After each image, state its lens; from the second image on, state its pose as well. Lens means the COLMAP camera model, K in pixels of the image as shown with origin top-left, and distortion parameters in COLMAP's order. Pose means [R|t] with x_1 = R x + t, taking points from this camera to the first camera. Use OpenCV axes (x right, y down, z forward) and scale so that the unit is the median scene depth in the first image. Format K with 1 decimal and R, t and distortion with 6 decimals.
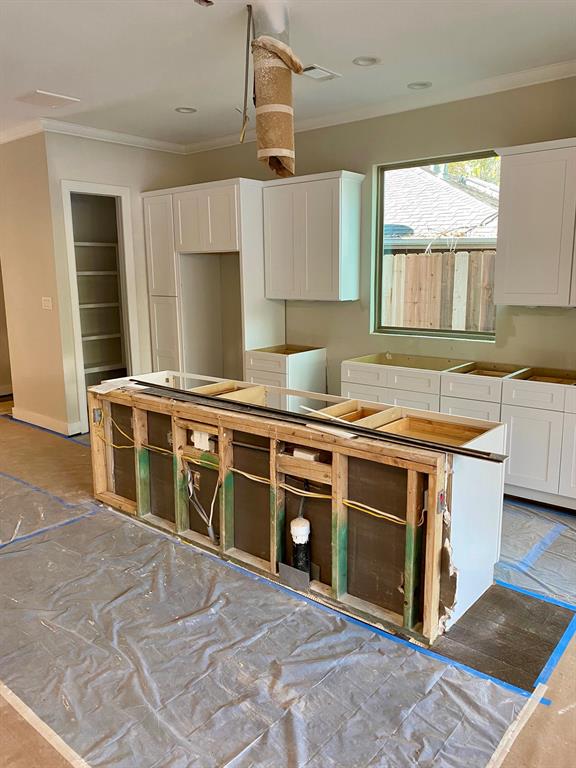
lens RADIAL K [[589.4, 0, 287.4], [0, 589.4, 385.2], [0, 0, 1]] dist [0.030858, -0.036050]
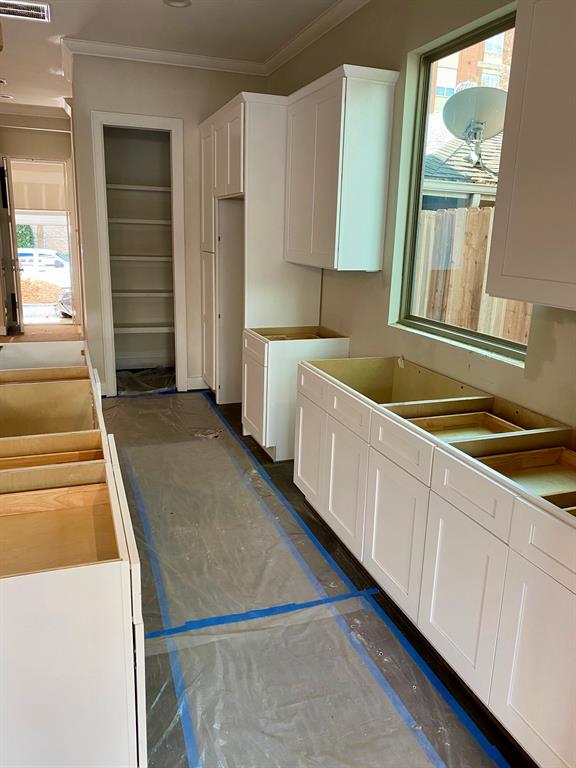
lens RADIAL K [[589.4, 0, 289.5], [0, 589.4, 381.1], [0, 0, 1]] dist [0.030858, -0.036050]
pose [[0.865779, 0.160162, -0.474105, 0.368249], [-0.135781, 0.987044, 0.085488, -0.066984], [0.481654, -0.009639, 0.876309, 0.376852]]
